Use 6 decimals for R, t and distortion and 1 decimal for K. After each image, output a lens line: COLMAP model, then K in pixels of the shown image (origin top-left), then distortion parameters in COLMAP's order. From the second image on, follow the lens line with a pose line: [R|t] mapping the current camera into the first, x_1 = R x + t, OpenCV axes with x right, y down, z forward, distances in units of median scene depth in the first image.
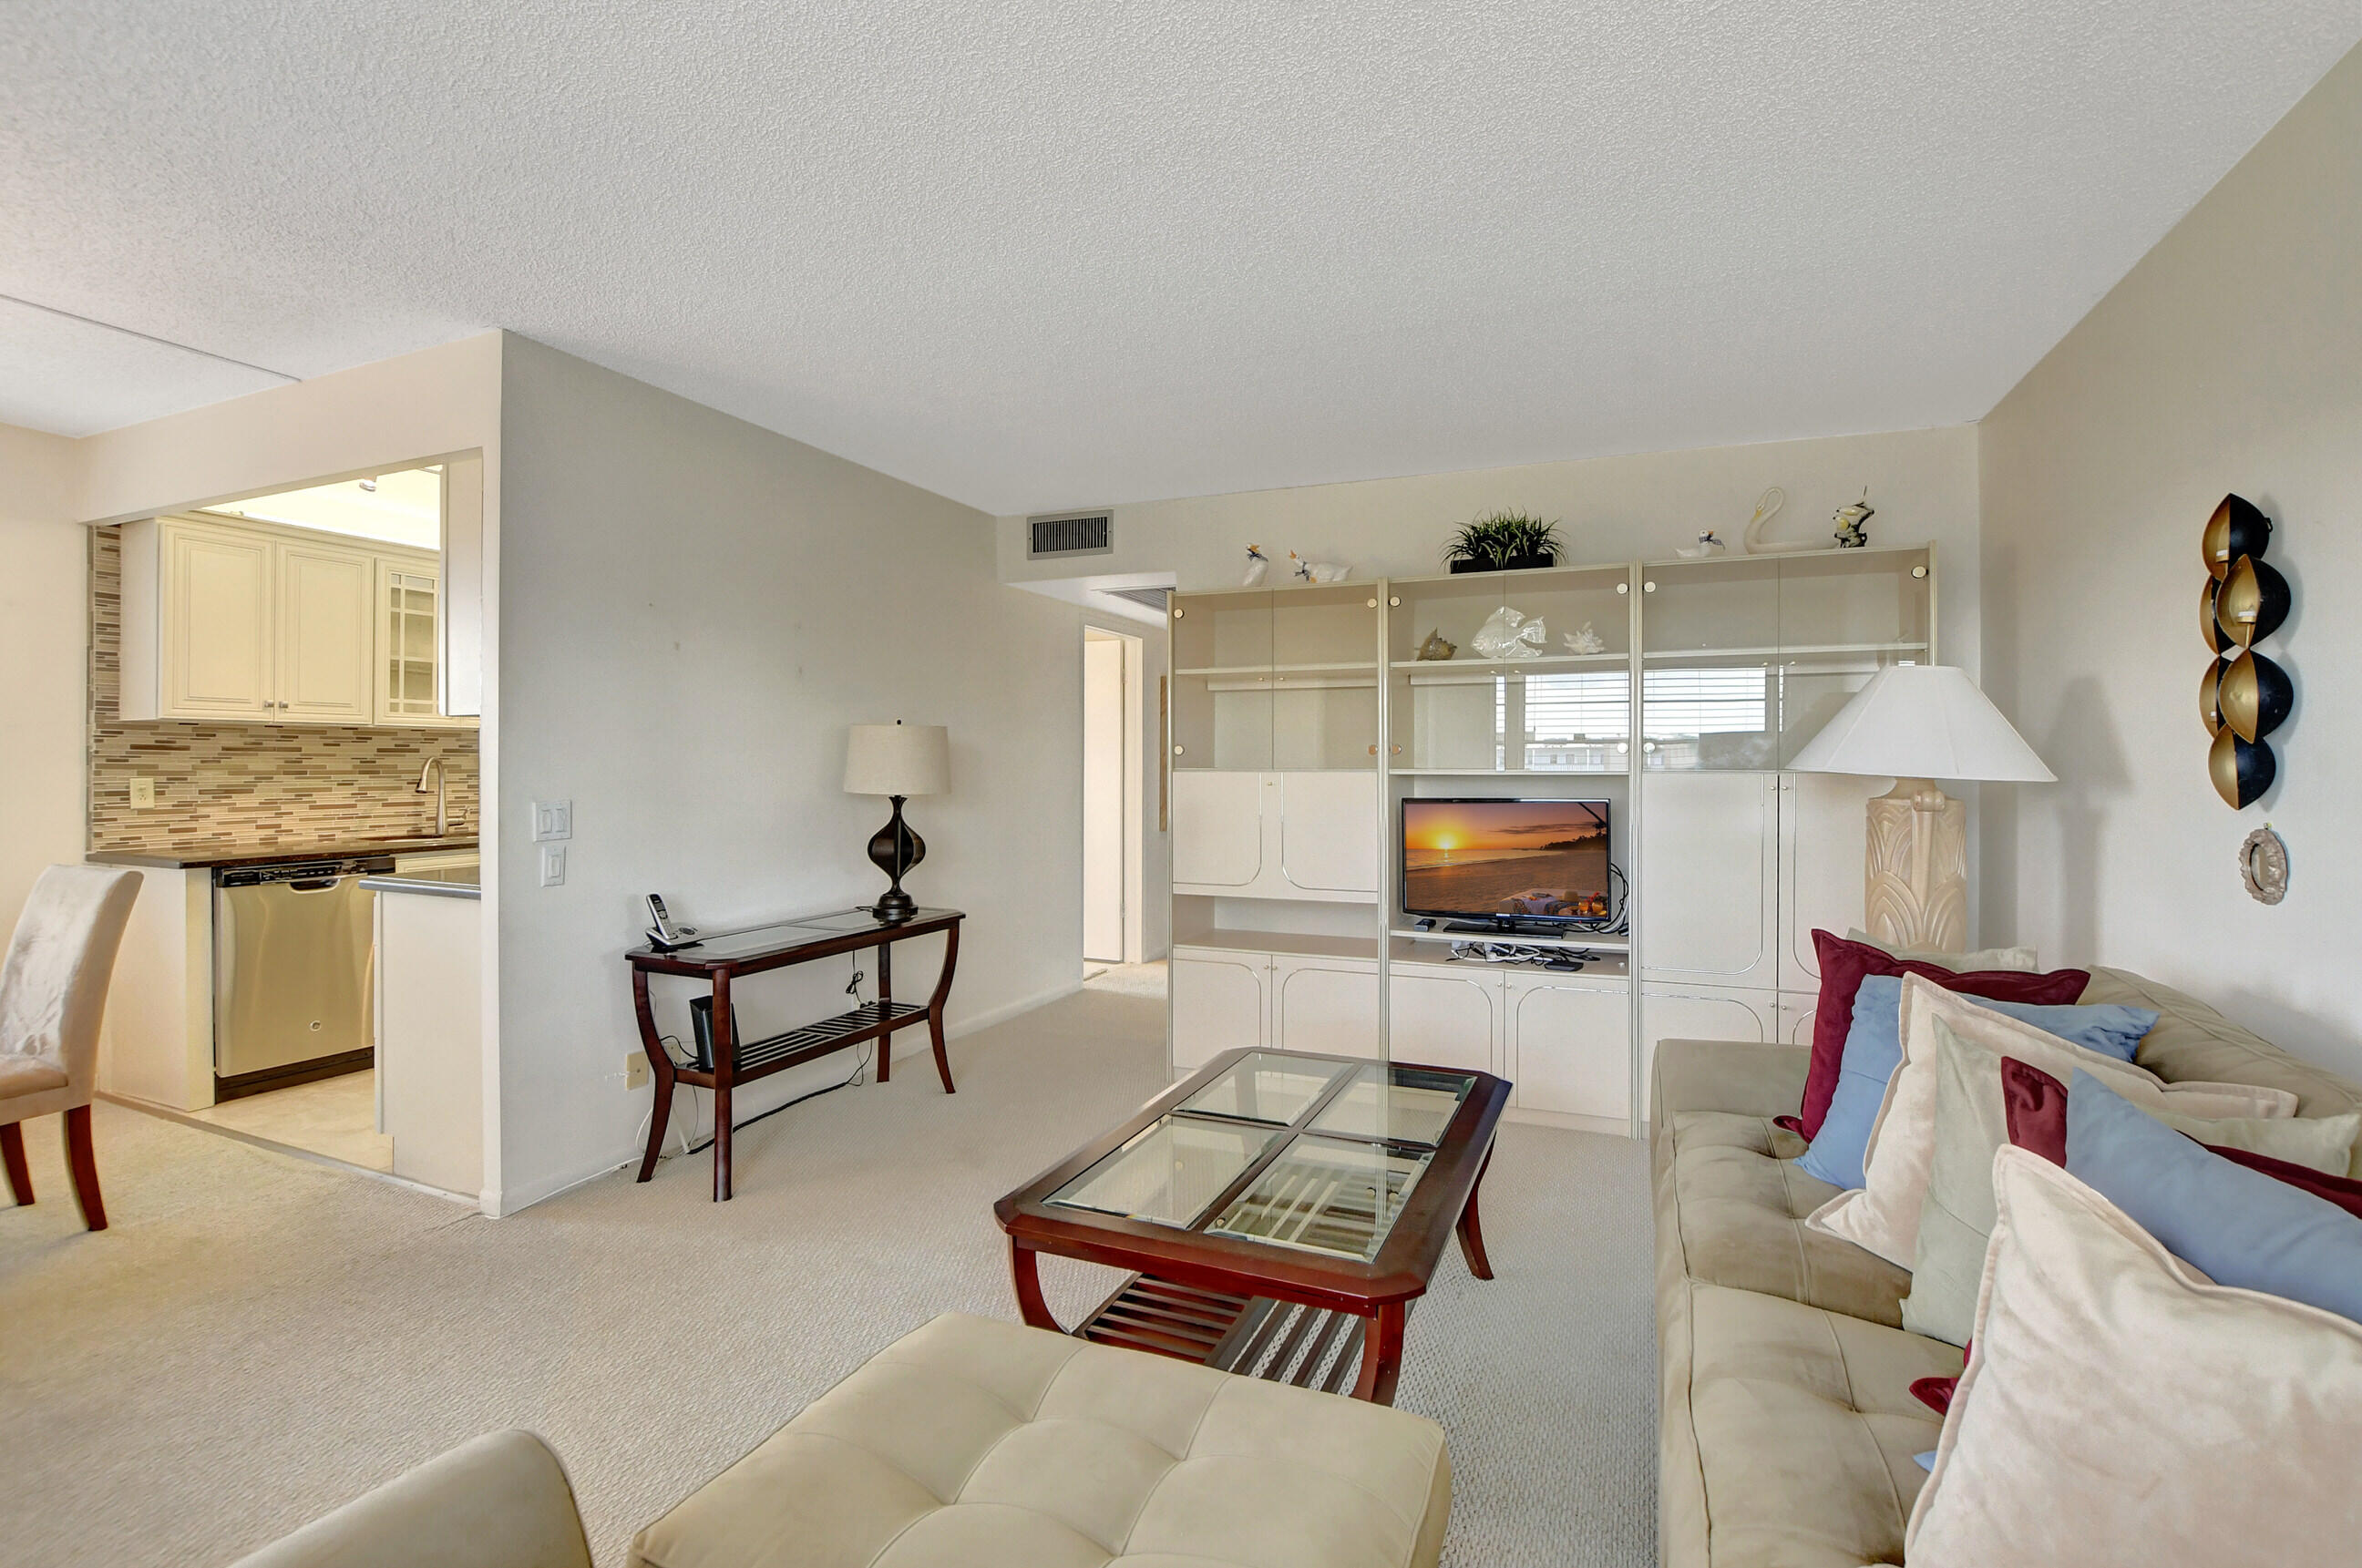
lens RADIAL K [[1105.1, 0, 1139.2], [0, 1105.1, 767.8], [0, 0, 1]] dist [-0.010778, 0.002814]
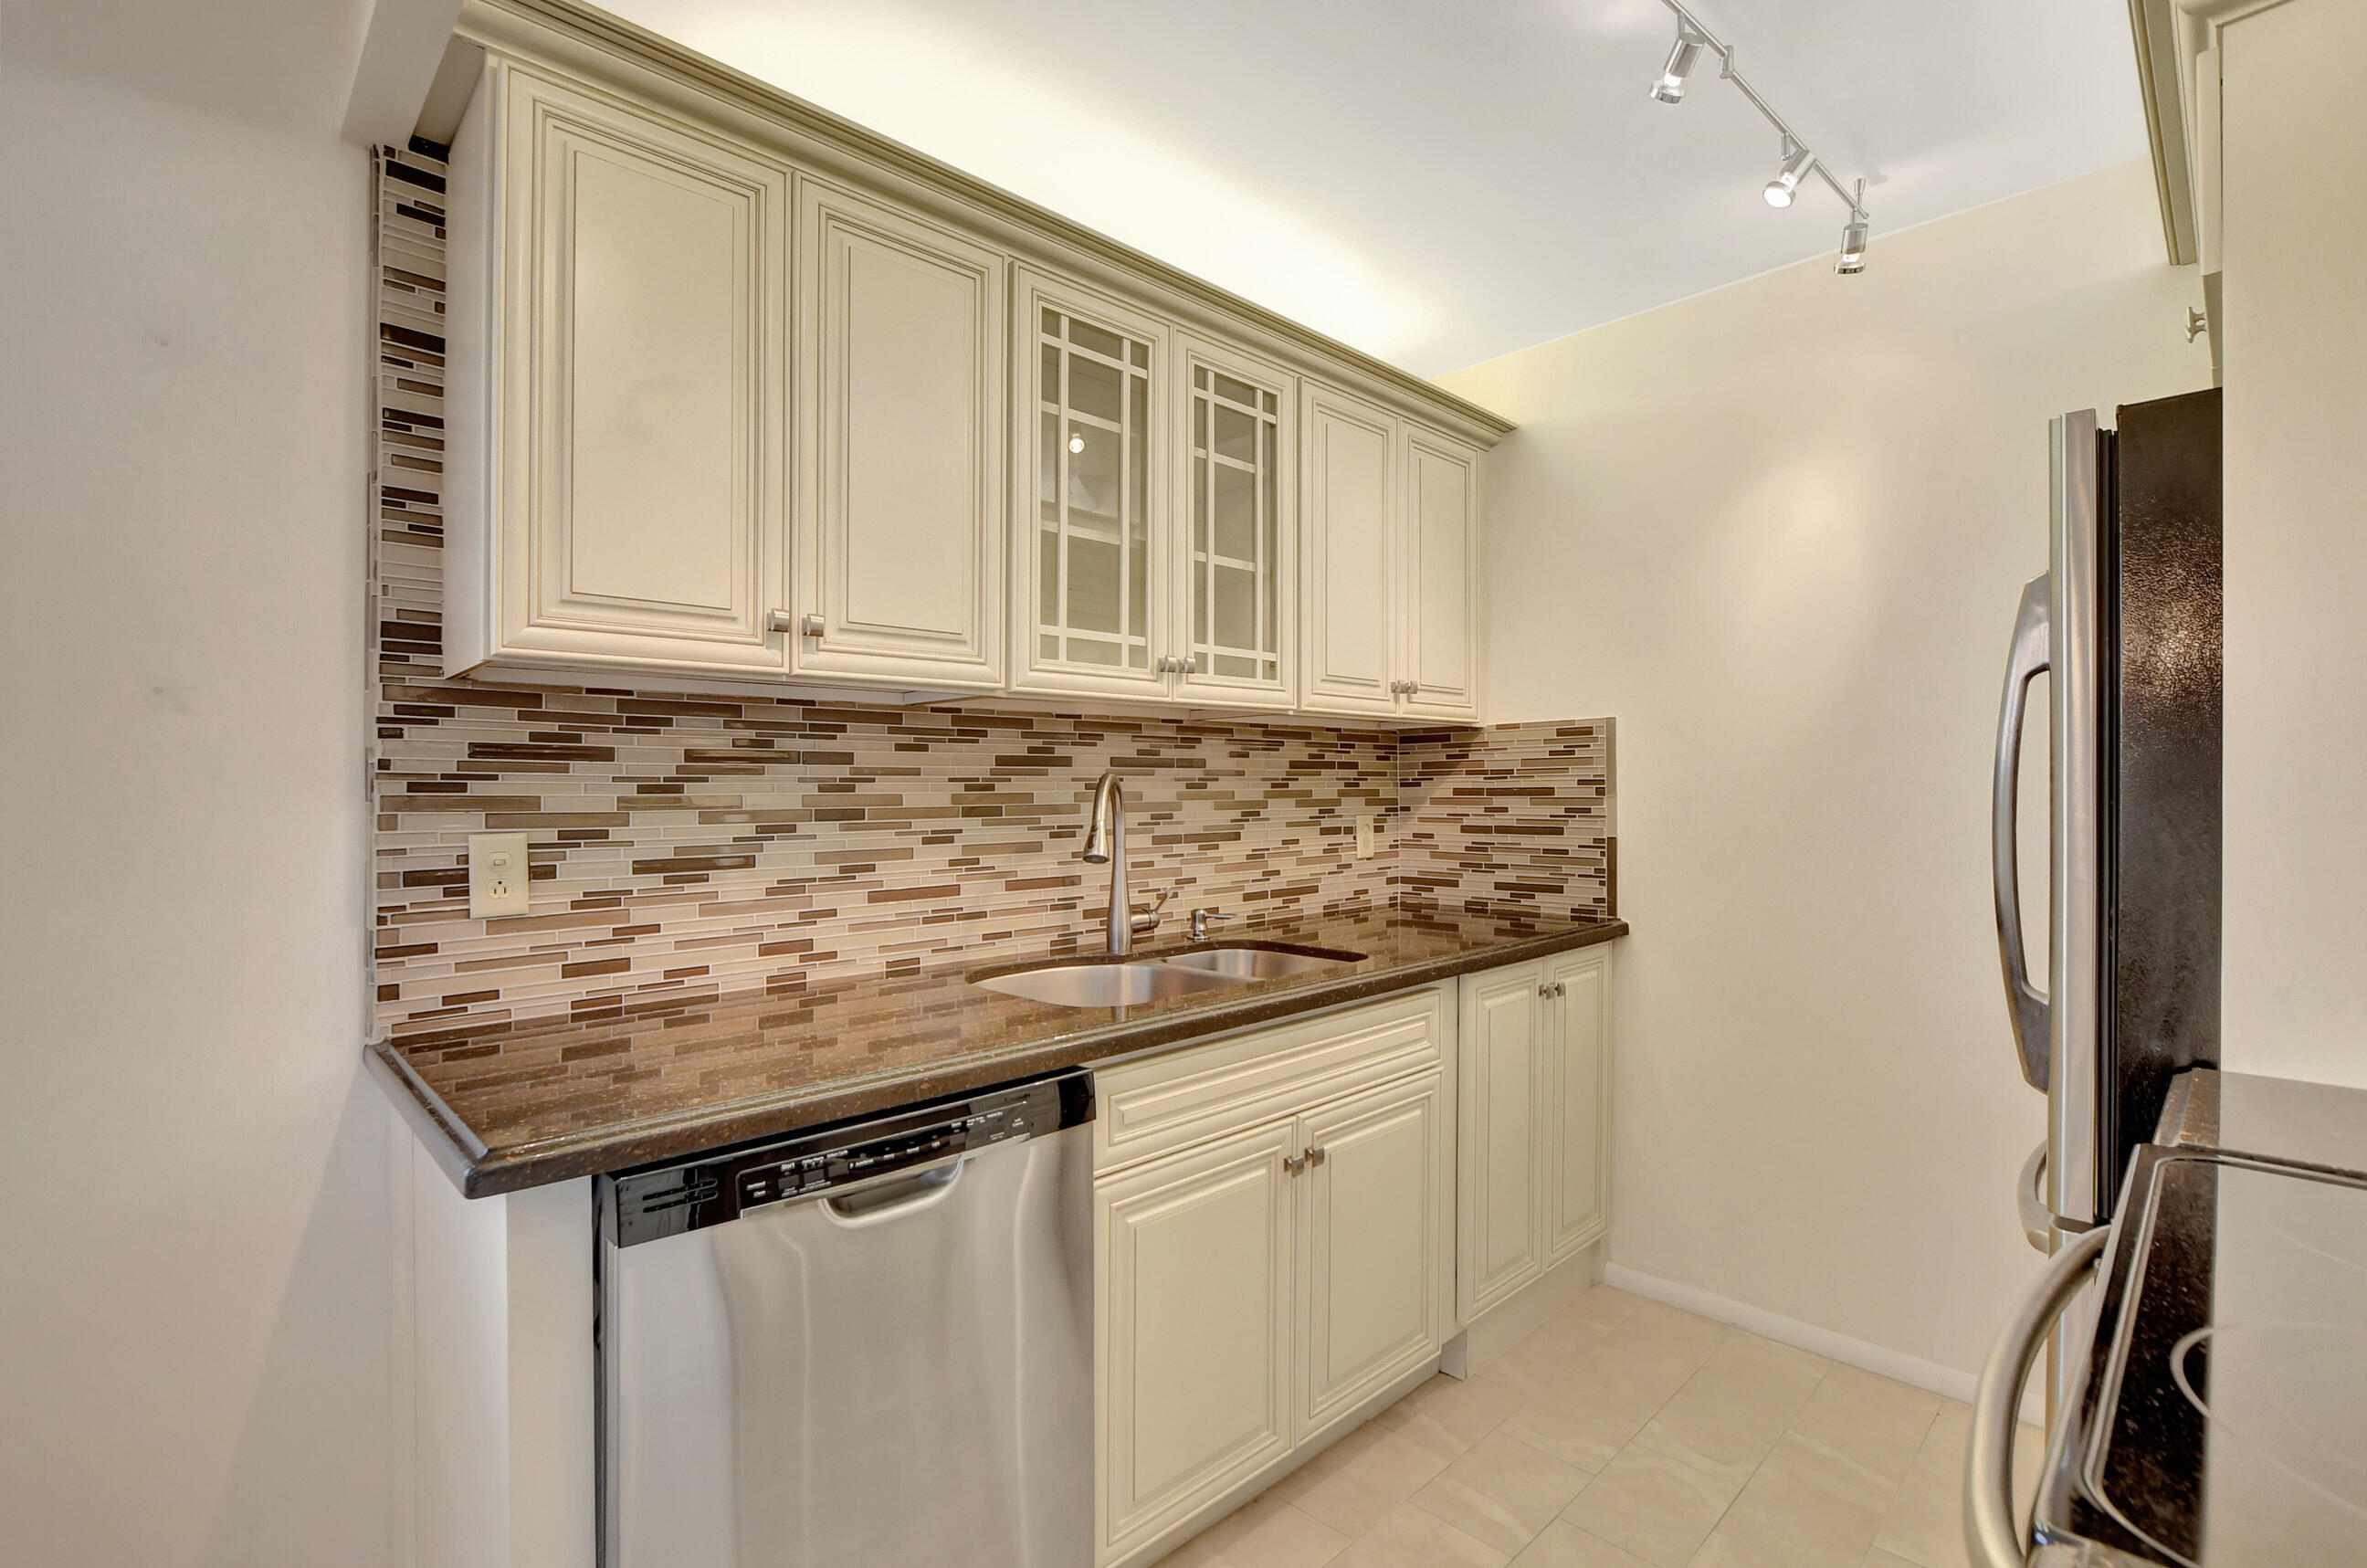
lens RADIAL K [[1107.6, 0, 1161.7], [0, 1107.6, 800.0], [0, 0, 1]] dist [-0.010778, 0.002814]
pose [[0.932443, -0.001908, -0.361312, -0.546622], [0.004612, 0.999967, 0.006622, -0.003231], [0.361287, -0.007841, 0.932422, 0.710179]]
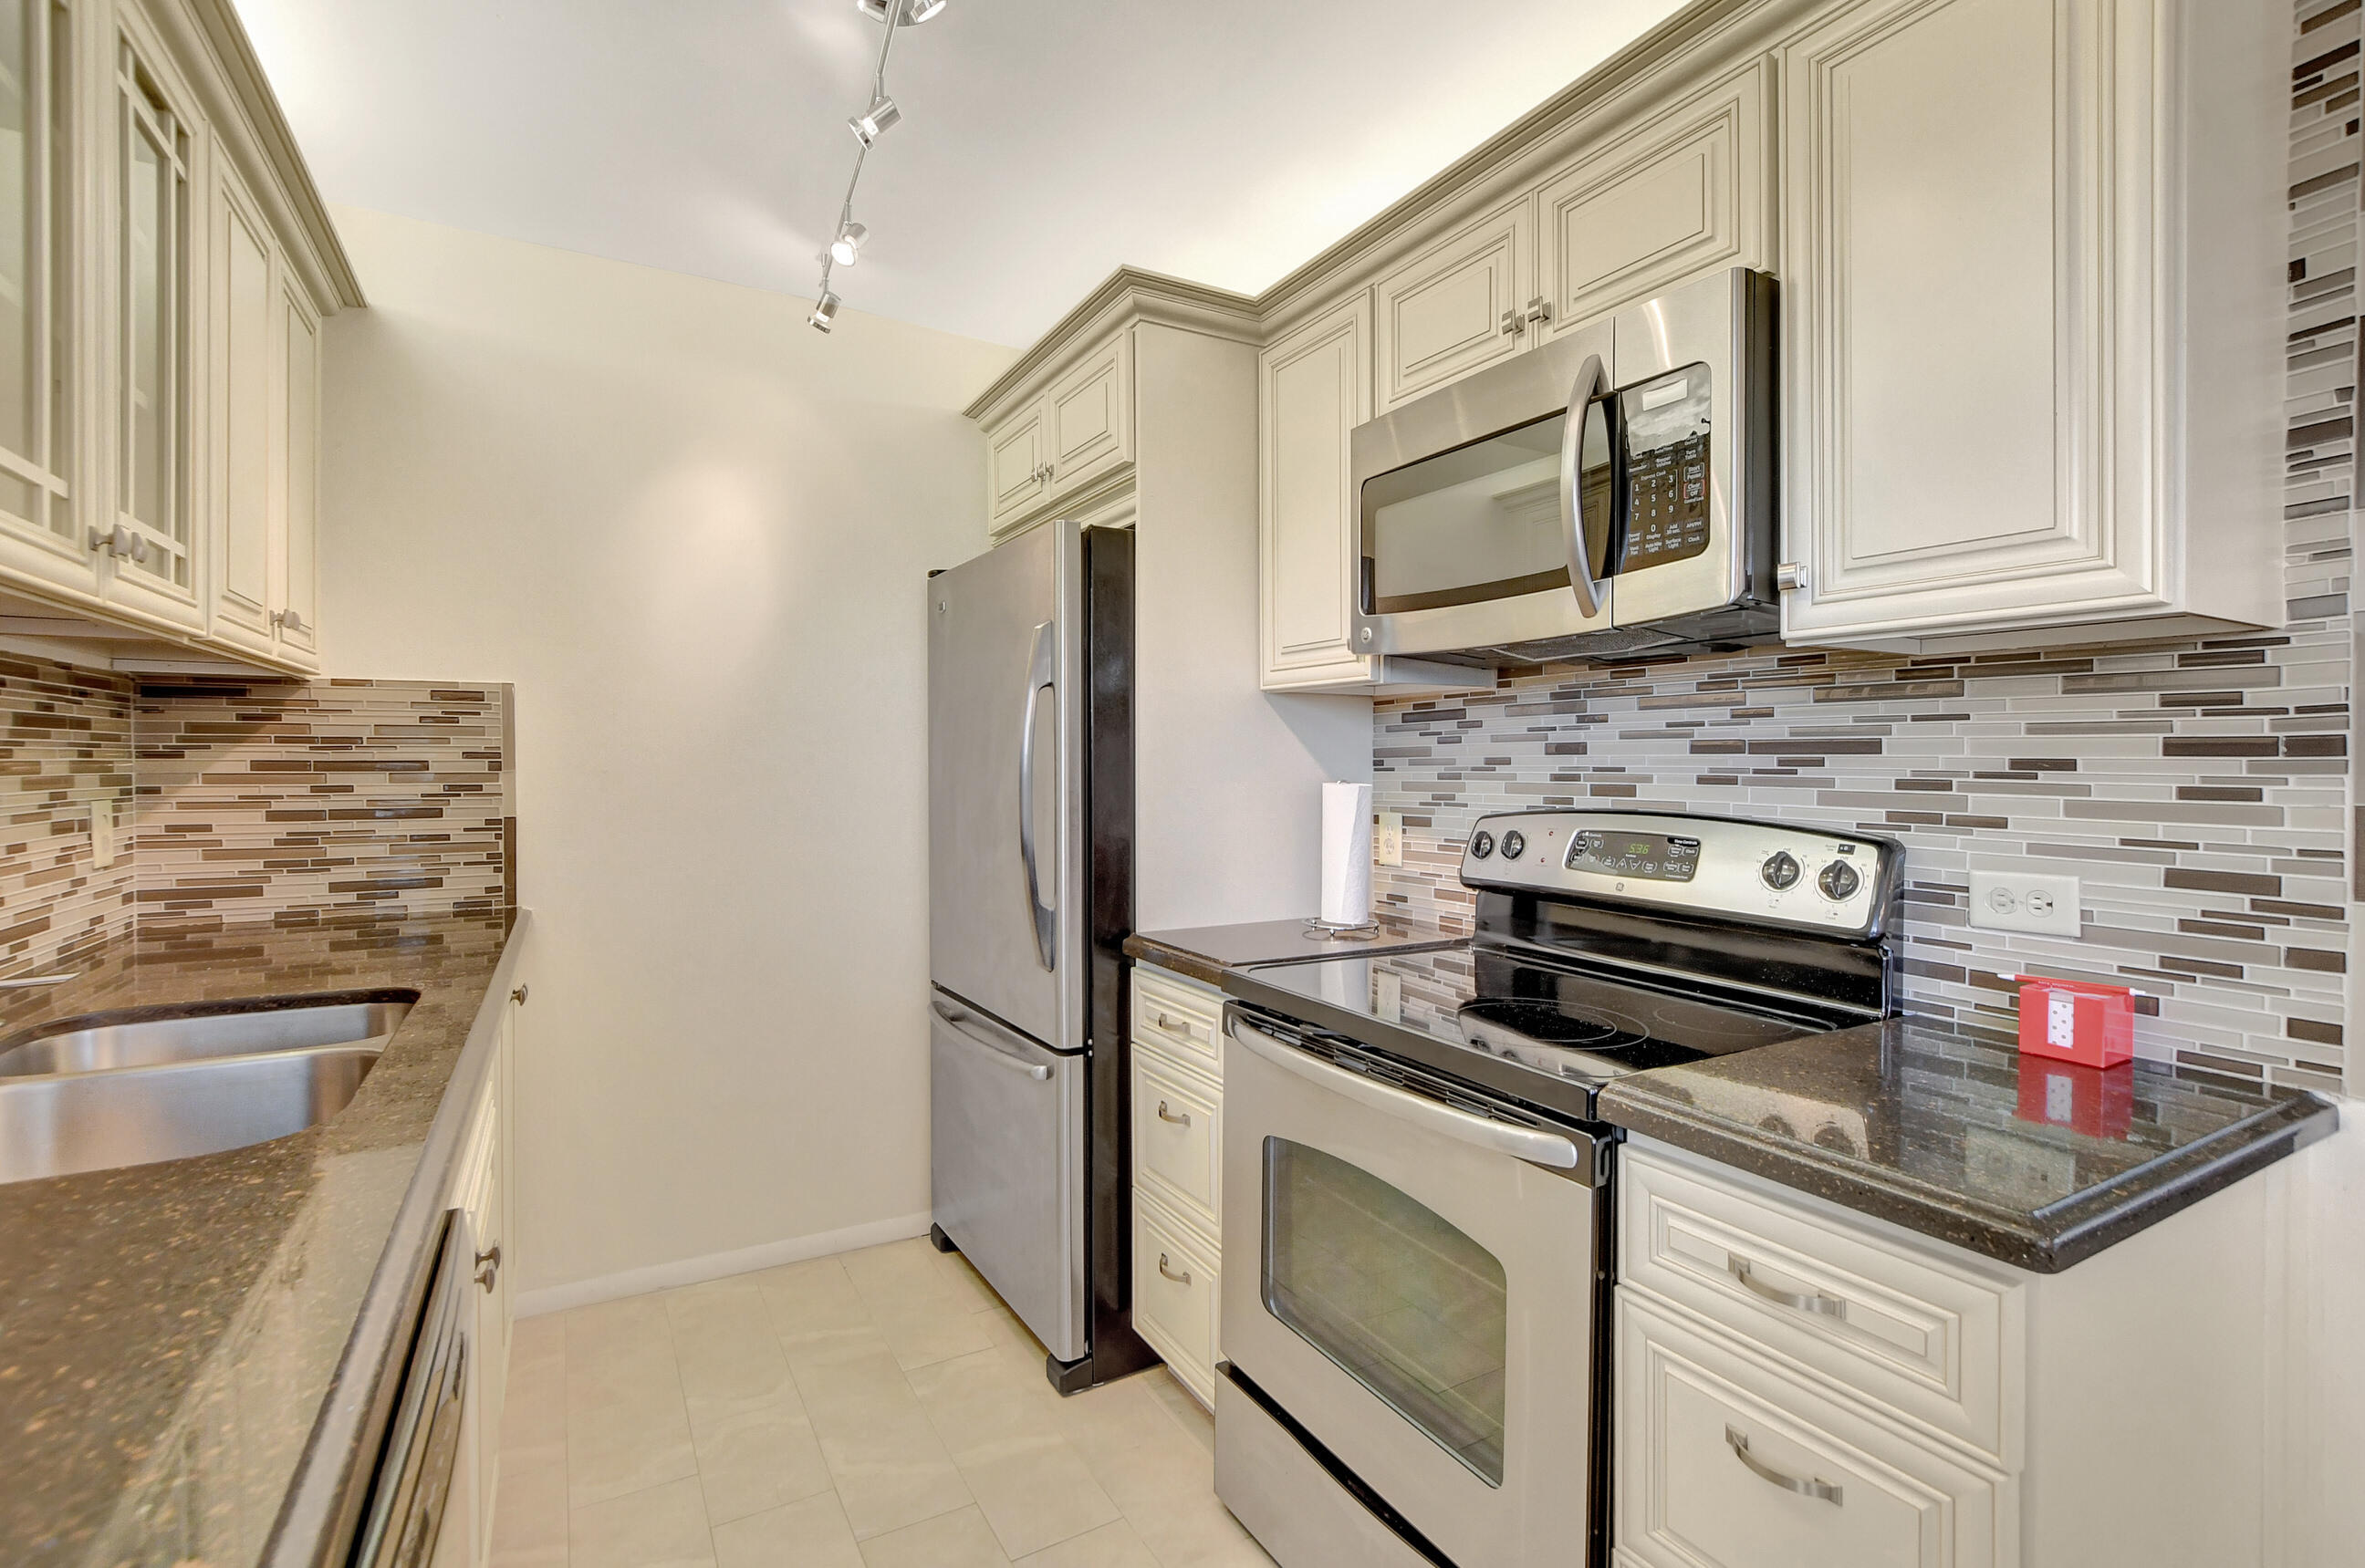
lens RADIAL K [[1106.5, 0, 1189.9], [0, 1106.5, 769.6], [0, 0, 1]] dist [-0.010778, 0.002814]
pose [[0.567466, -0.003478, 0.823389, -0.798850], [0.001197, 0.999994, 0.003399, -0.002358], [-0.823396, -0.000944, 0.567467, 0.786991]]
